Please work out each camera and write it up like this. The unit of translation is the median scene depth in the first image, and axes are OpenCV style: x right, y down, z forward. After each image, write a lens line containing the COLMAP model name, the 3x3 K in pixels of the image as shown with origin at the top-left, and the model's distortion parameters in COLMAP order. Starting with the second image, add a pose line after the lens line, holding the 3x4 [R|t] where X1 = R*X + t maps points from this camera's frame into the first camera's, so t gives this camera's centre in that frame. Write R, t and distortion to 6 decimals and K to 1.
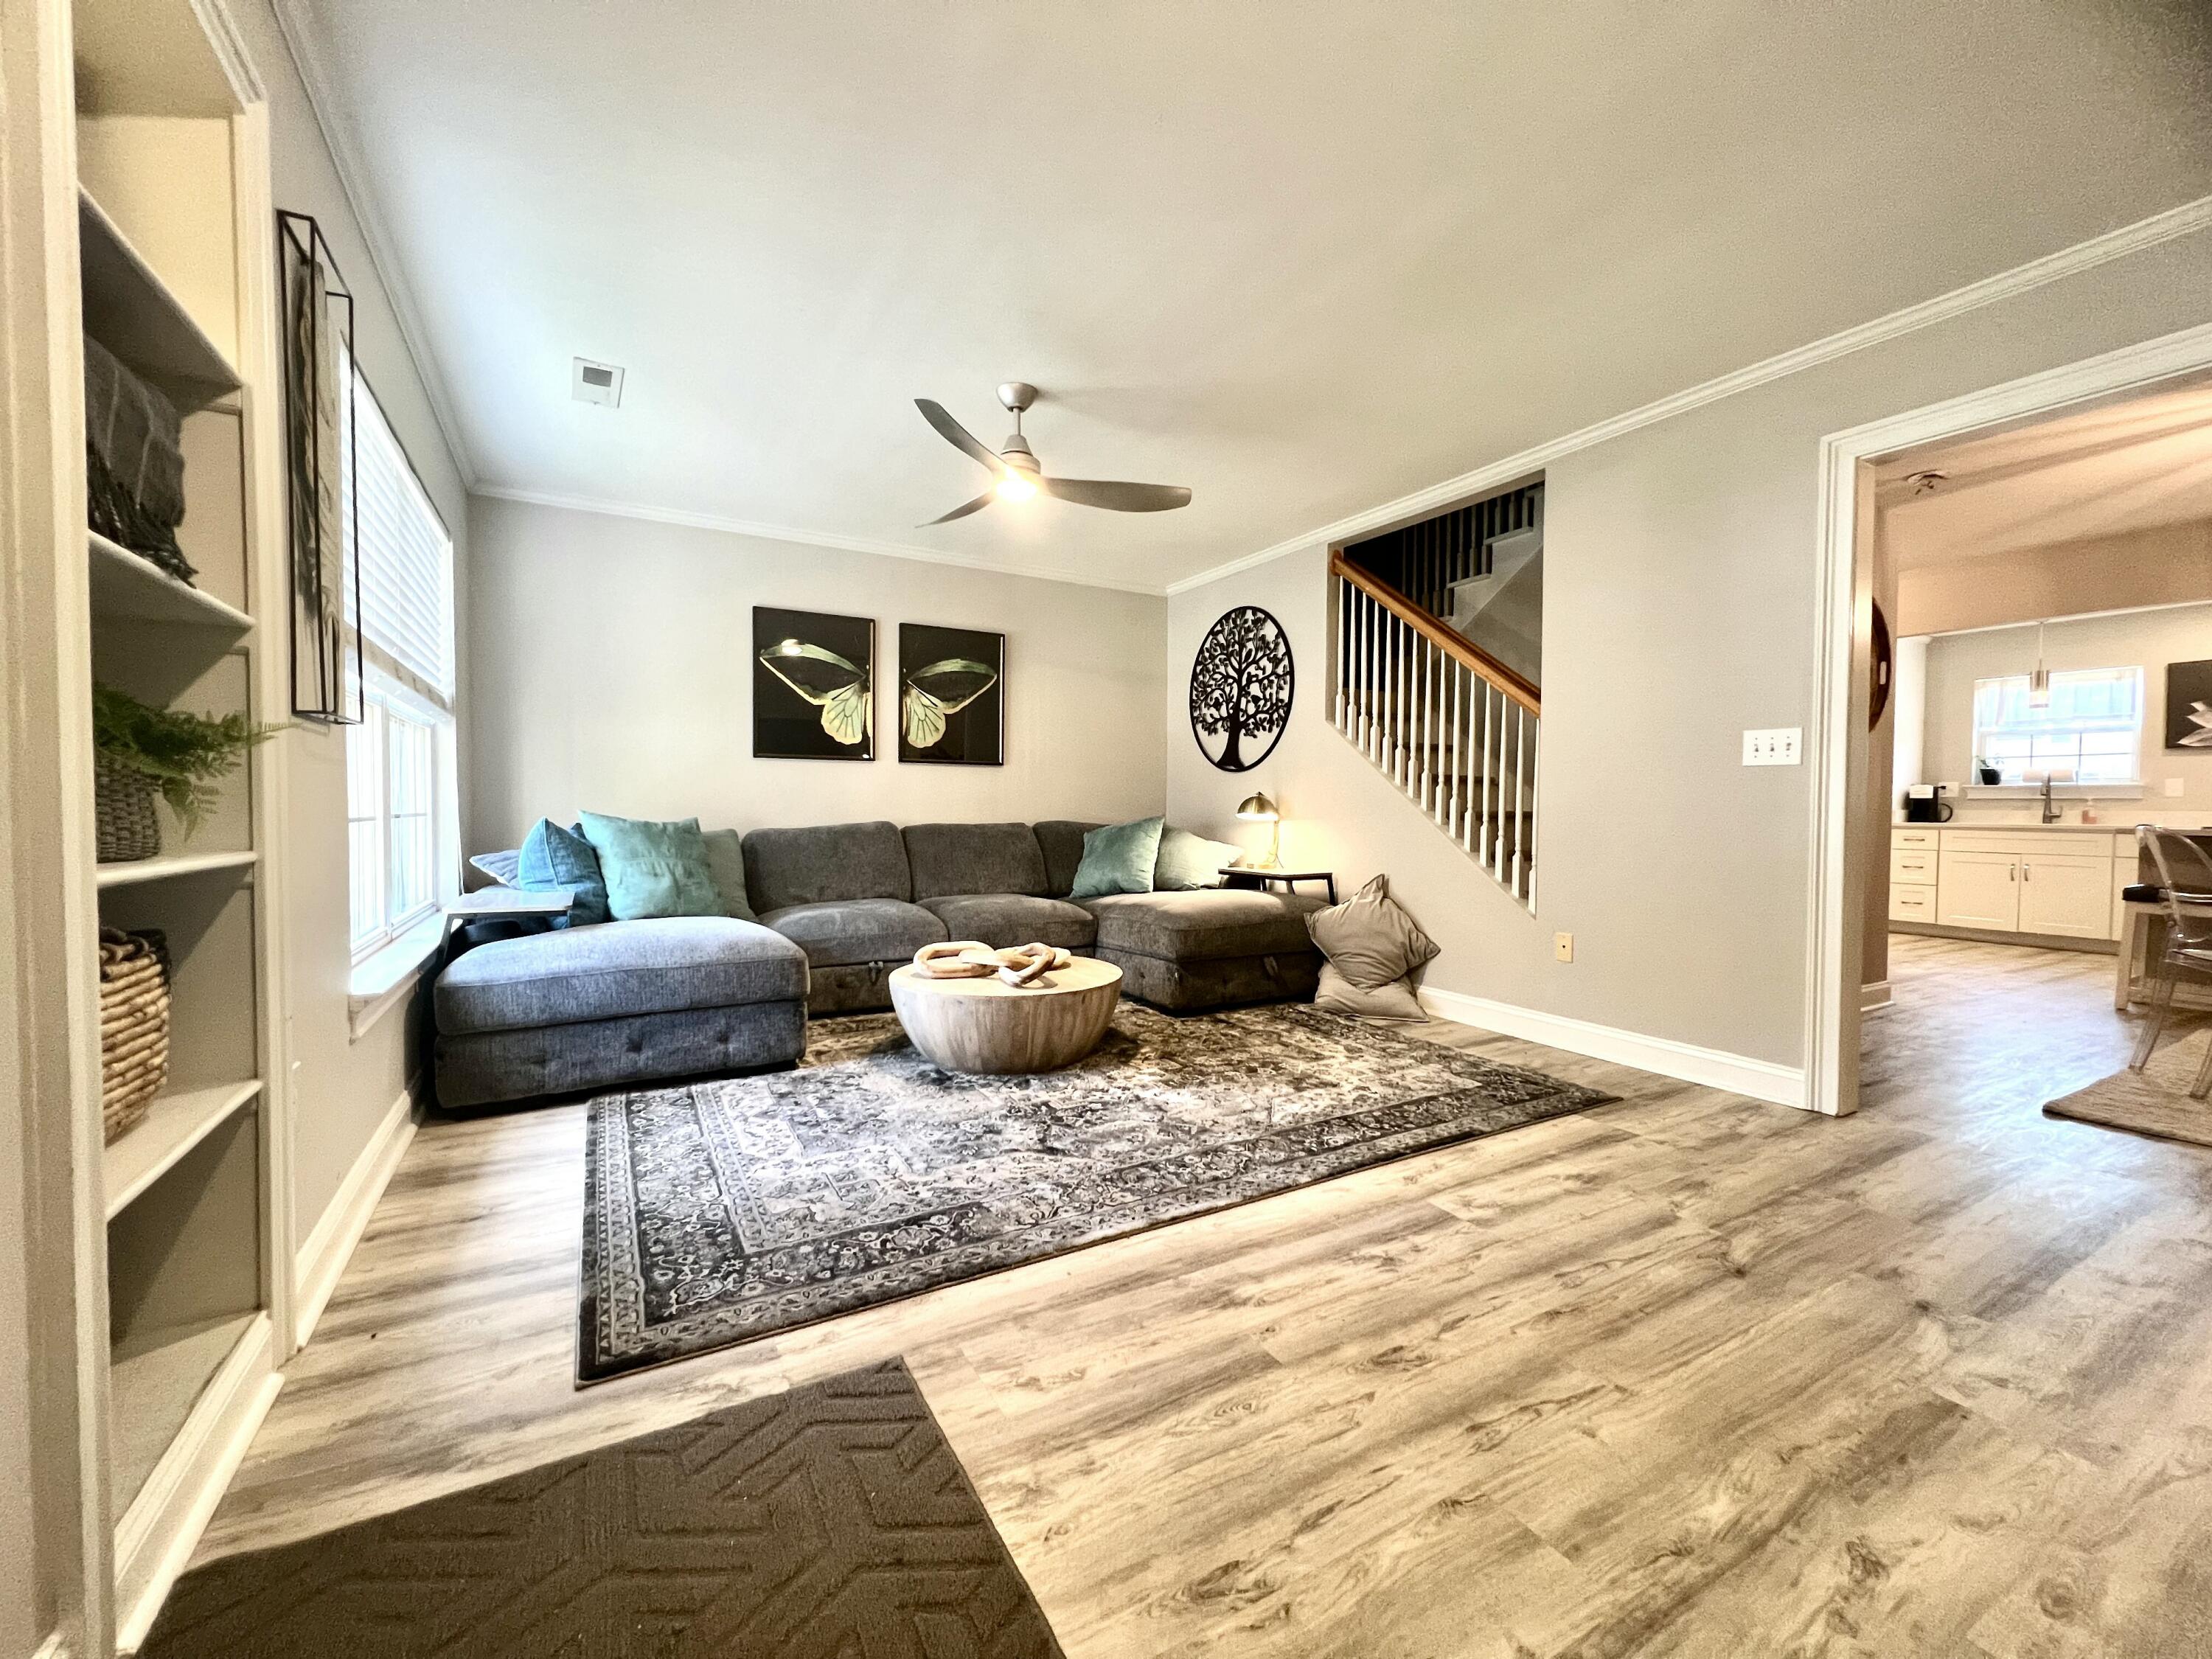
lens RADIAL K [[887.4, 0, 1106.0], [0, 887.4, 829.5], [0, 0, 1]] dist [0.000218, 0.000521]
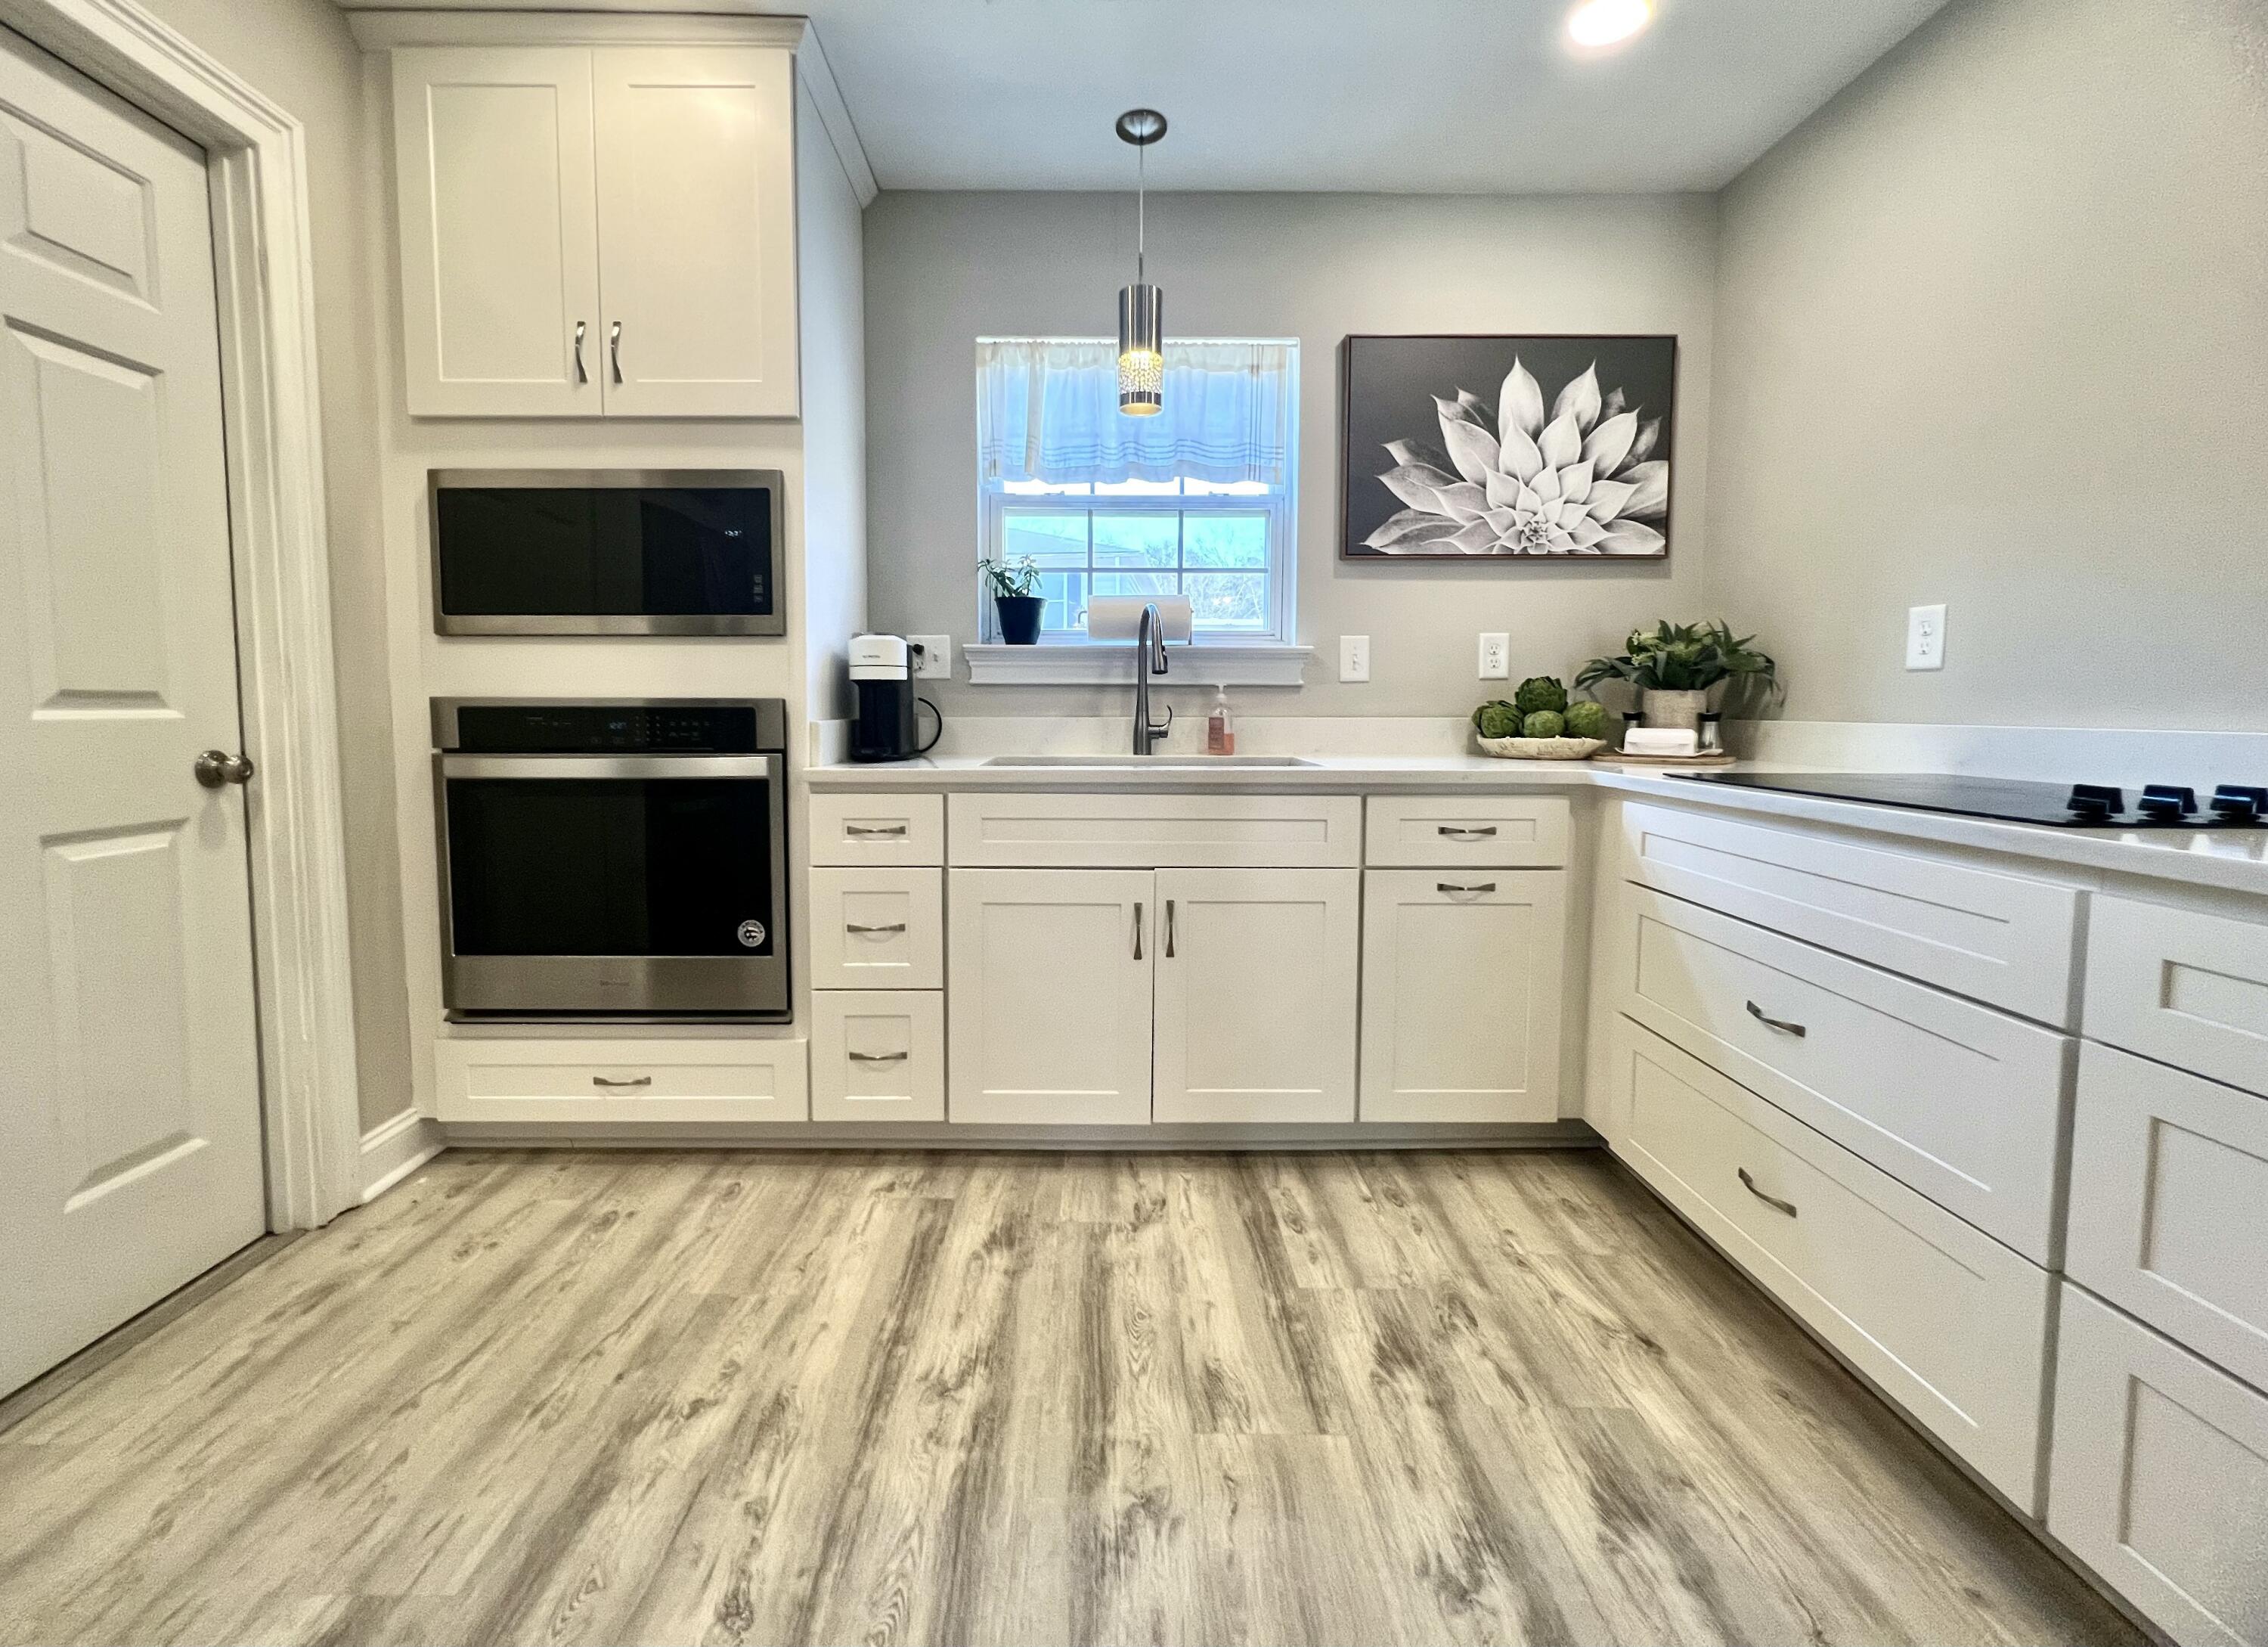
lens RADIAL K [[943.8, 0, 1092.9], [0, 943.8, 765.0], [0, 0, 1]] dist [-0.001028, 0.001149]
pose [[0.498927, -0.065852, 0.864139, 1.305781], [0.023959, 0.997776, 0.062202, -0.047918], [-0.866313, -0.010330, 0.499395, 1.501300]]
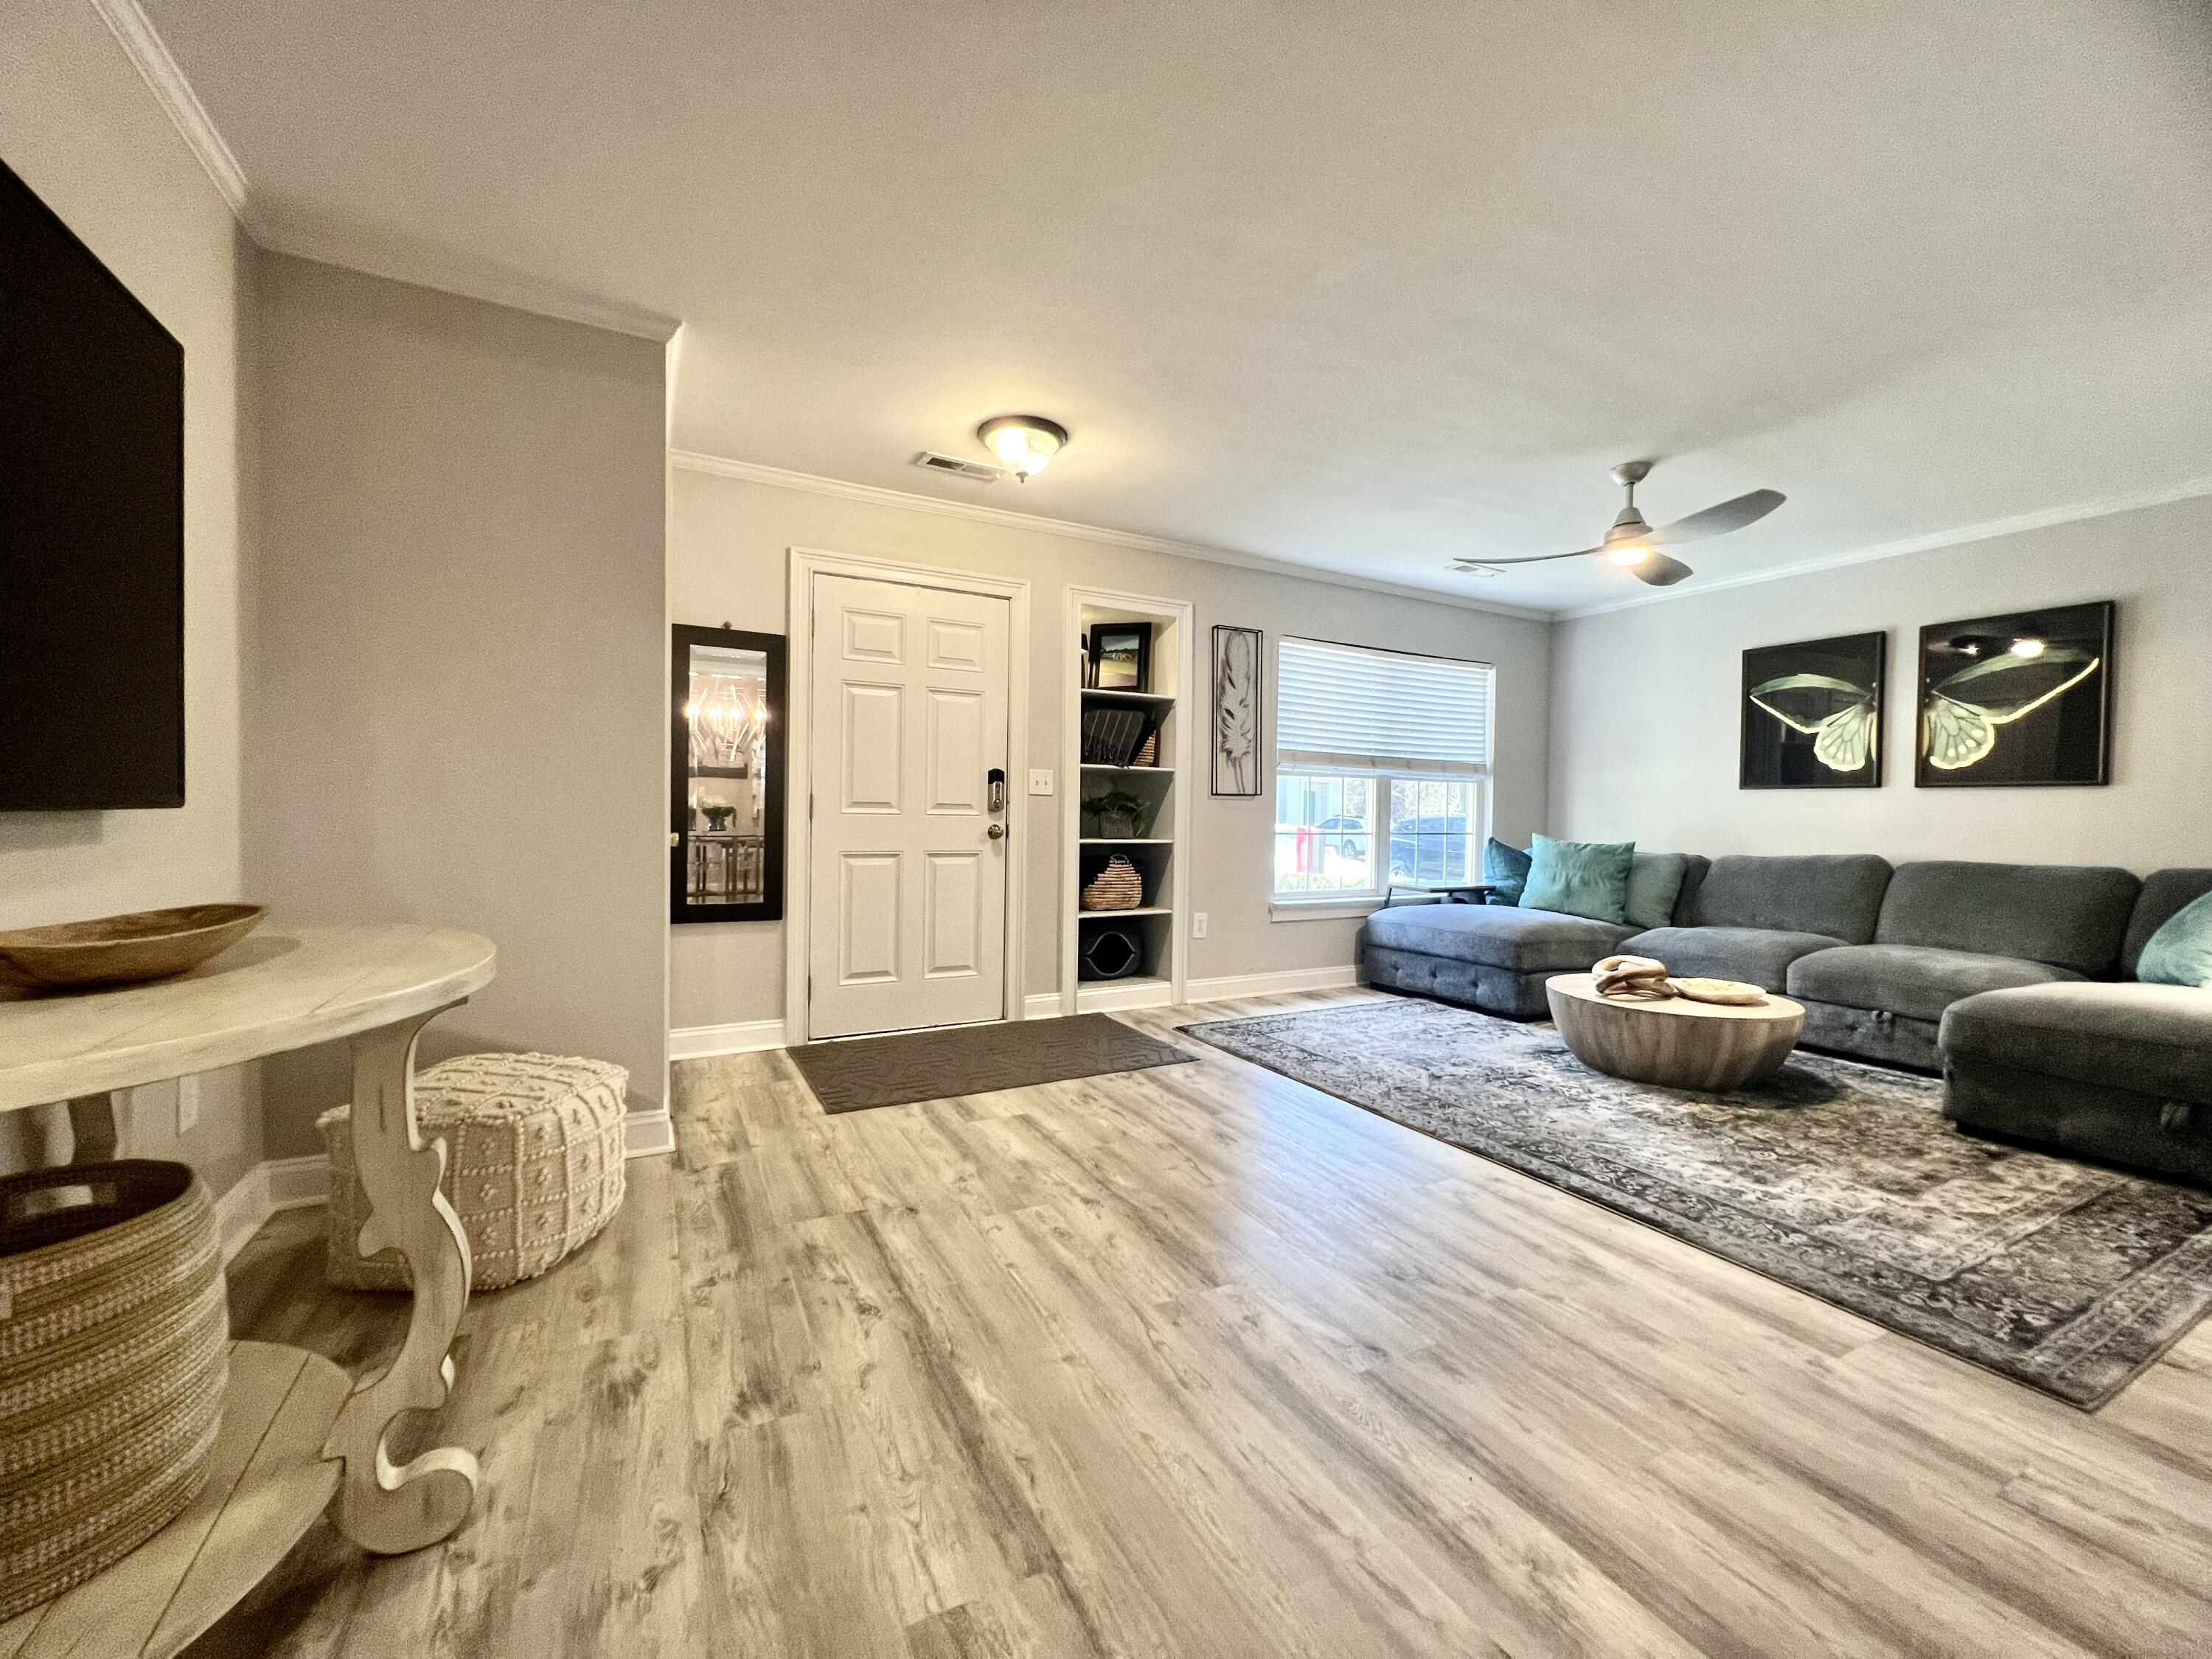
lens RADIAL K [[887.4, 0, 1106.0], [0, 887.4, 829.5], [0, 0, 1]] dist [0.000218, 0.000521]
pose [[-0.030810, 0.015767, -0.999401, 0.899253], [-0.041782, 0.998981, 0.017049, -0.023193], [0.998652, 0.042282, -0.030120, 0.330251]]
